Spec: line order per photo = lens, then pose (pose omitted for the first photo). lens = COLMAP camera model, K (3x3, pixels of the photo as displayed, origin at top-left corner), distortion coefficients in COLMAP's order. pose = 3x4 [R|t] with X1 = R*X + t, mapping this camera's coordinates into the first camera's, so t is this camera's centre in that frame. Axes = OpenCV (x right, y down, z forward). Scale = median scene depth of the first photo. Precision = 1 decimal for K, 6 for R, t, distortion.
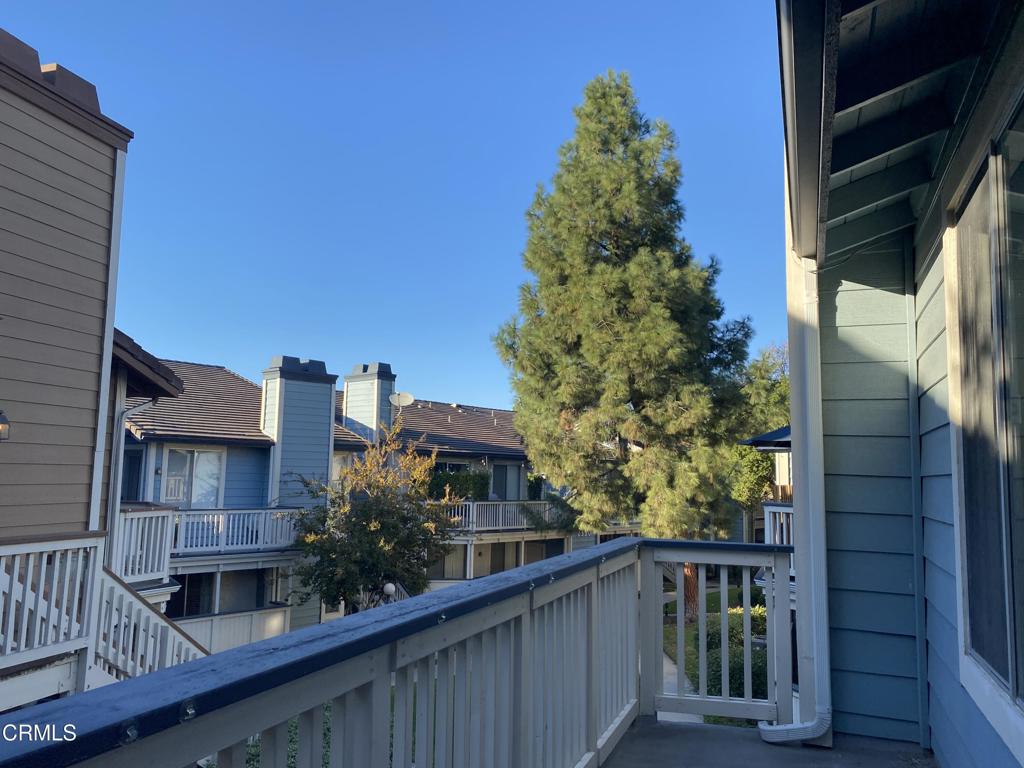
lens RADIAL K [[788.1, 0, 517.6], [0, 788.1, 391.5], [0, 0, 1]] dist [0.060785, -0.062645]
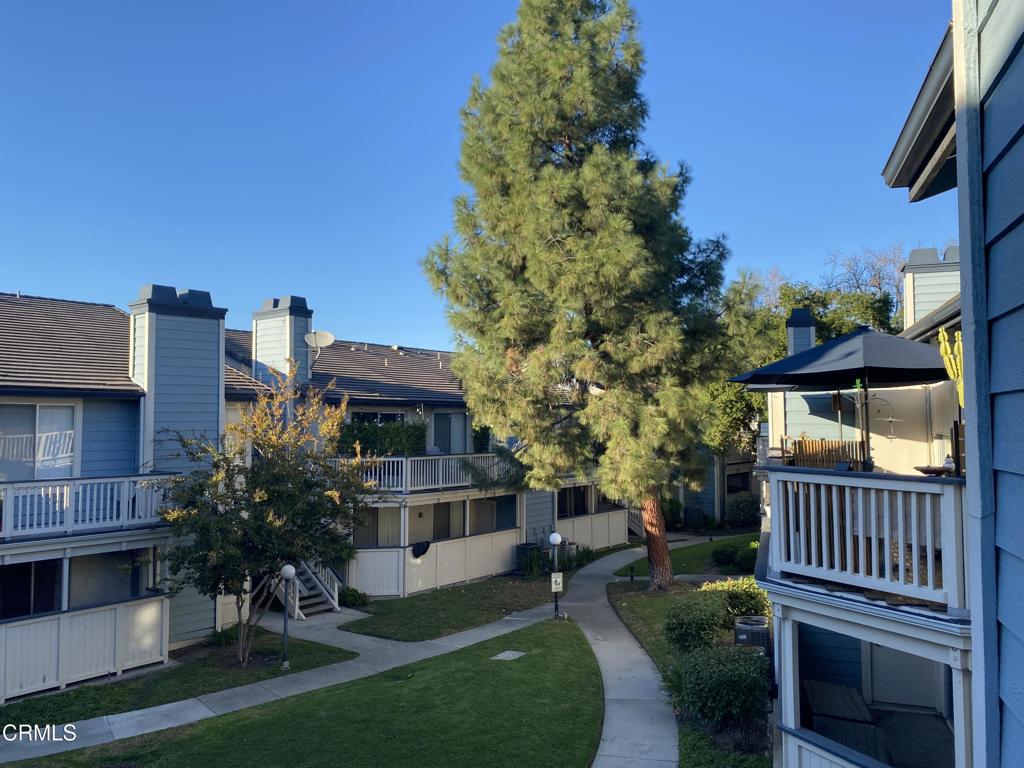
lens RADIAL K [[788.1, 0, 517.9], [0, 788.1, 381.3], [0, 0, 1]] dist [0.060785, -0.062645]
pose [[0.998931, -0.020657, 0.041363, 0.033642], [0.018314, 0.998249, 0.056251, 0.012842], [-0.042453, -0.055434, 0.997559, 0.161255]]
